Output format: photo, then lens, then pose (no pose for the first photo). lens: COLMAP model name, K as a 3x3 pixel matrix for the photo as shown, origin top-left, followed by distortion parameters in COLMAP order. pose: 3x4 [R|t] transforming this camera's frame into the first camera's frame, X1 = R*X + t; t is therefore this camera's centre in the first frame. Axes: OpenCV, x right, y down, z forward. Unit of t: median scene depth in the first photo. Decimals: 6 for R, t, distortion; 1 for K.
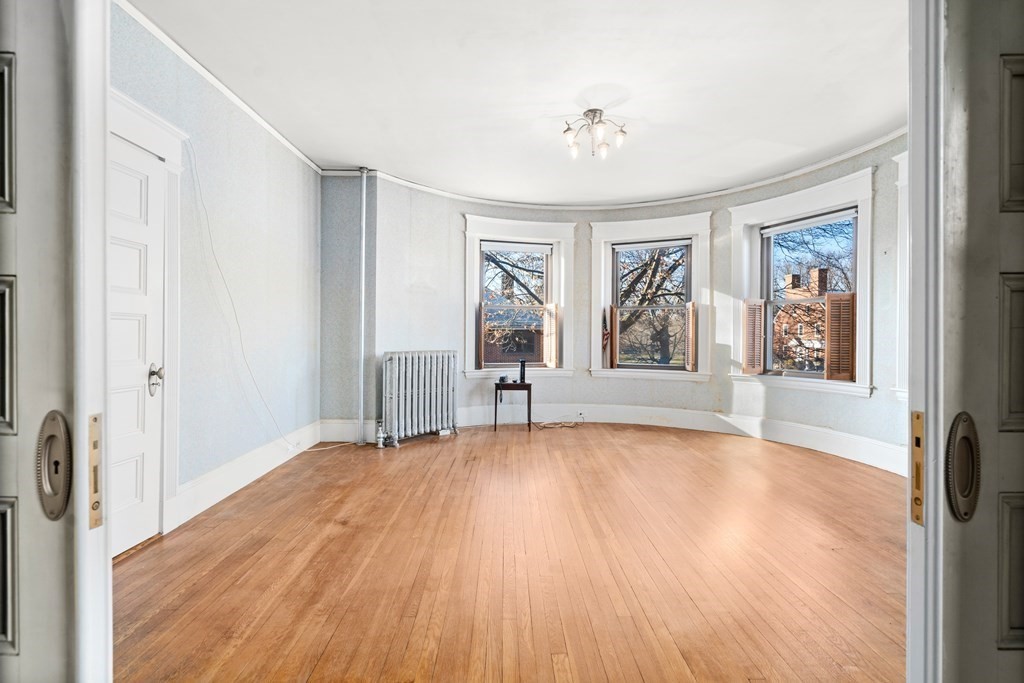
lens RADIAL K [[474.5, 0, 513.2], [0, 474.5, 337.2], [0, 0, 1]] dist [0.005991, 0.000269]
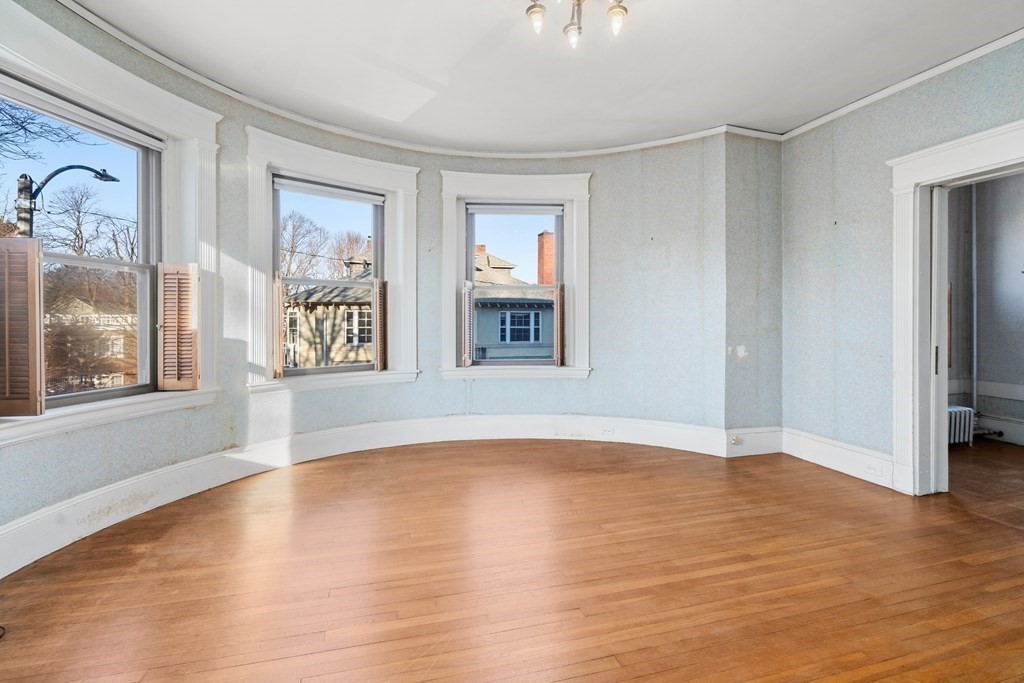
lens RADIAL K [[474.5, 0, 515.1], [0, 474.5, 335.8], [0, 0, 1]] dist [0.005991, 0.000269]
pose [[-0.275738, -0.030697, 0.960742, -0.272973], [-0.000324, 0.999493, 0.031843, -0.010139], [-0.961233, 0.008469, -0.275608, 0.846658]]
